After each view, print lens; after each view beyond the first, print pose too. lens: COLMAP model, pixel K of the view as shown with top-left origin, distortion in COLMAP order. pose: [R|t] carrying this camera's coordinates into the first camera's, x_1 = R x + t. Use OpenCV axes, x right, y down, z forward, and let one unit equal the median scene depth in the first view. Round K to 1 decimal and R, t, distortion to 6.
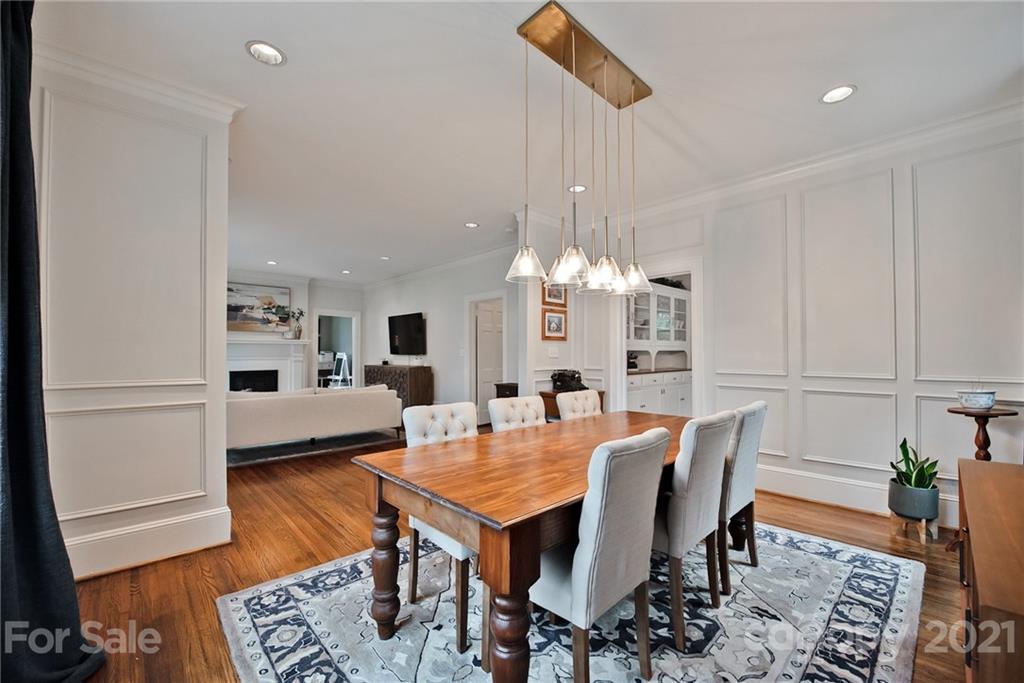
lens RADIAL K [[412.1, 0, 504.3], [0, 412.1, 342.9], [0, 0, 1]] dist [-0.012918, -0.000090]
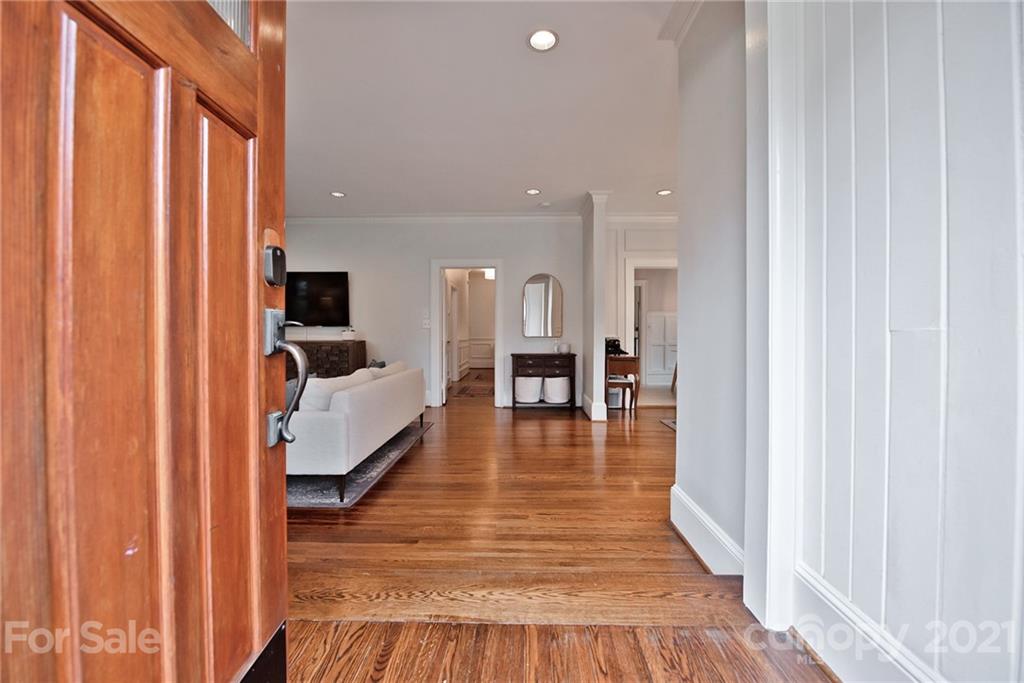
lens RADIAL K [[425.5, 0, 502.0], [0, 425.5, 336.8], [0, 0, 1]] dist [-0.002686, -0.000038]
pose [[0.711318, -0.006439, 0.702841, -0.506161], [-0.018575, 0.999437, 0.027956, 0.018955], [-0.702625, -0.032941, 0.710797, 0.198419]]
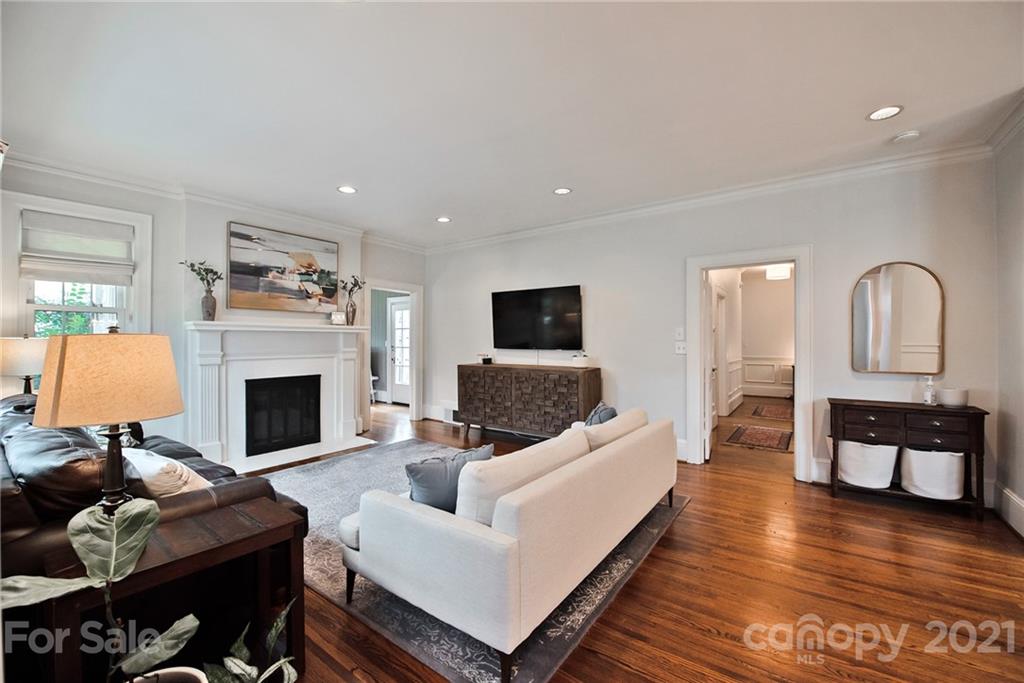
lens RADIAL K [[412.1, 0, 504.2], [0, 412.1, 339.1], [0, 0, 1]] dist [-0.012918, -0.000090]
pose [[0.982986, 0.000205, 0.183682, -0.395647], [-0.003916, 0.999795, 0.019844, -0.000843], [-0.183640, -0.020226, 0.982785, 0.345956]]
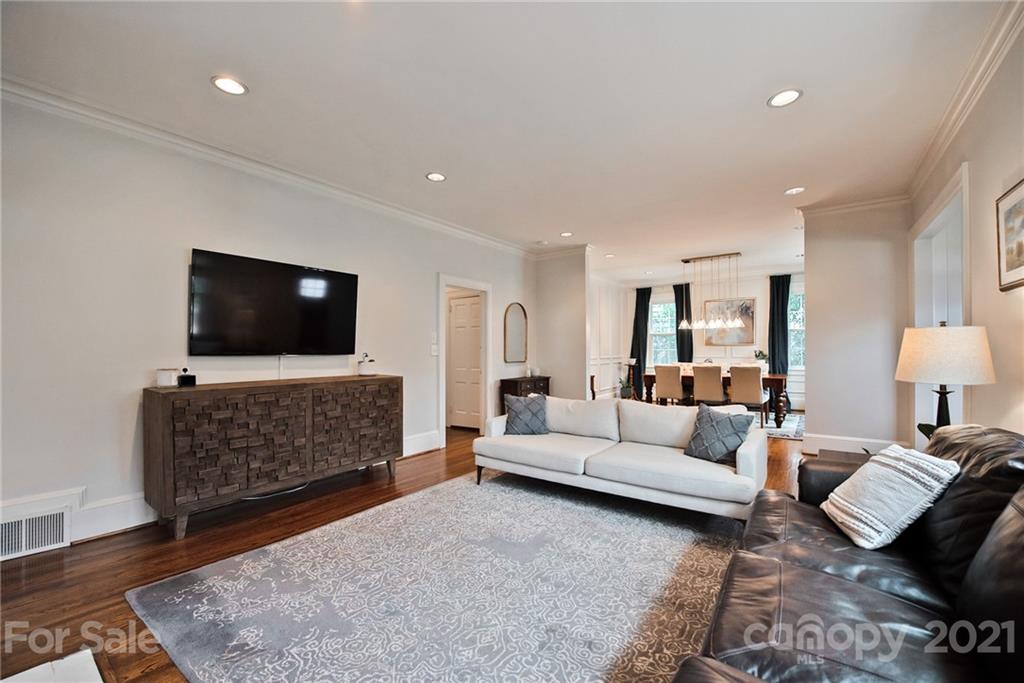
lens RADIAL K [[412.1, 0, 510.2], [0, 412.1, 348.4], [0, 0, 1]] dist [-0.012918, -0.000090]
pose [[-0.177159, 0.005132, 0.984169, -0.689459], [-0.017794, 0.999806, -0.008417, 0.020060], [-0.984021, -0.019003, -0.177033, 0.817548]]
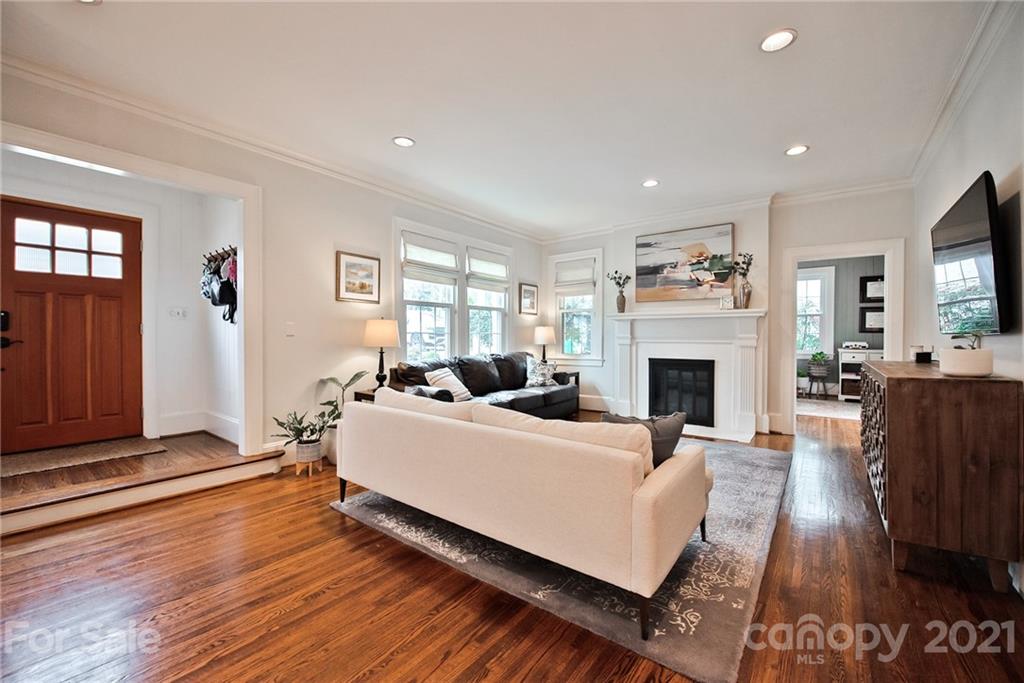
lens RADIAL K [[412.1, 0, 517.5], [0, 412.1, 336.6], [0, 0, 1]] dist [-0.012918, -0.000090]
pose [[0.177770, 0.000222, -0.984072, 0.000111], [0.017761, 0.999836, 0.003434, 0.022702], [0.983912, -0.018088, 0.177737, 0.602534]]
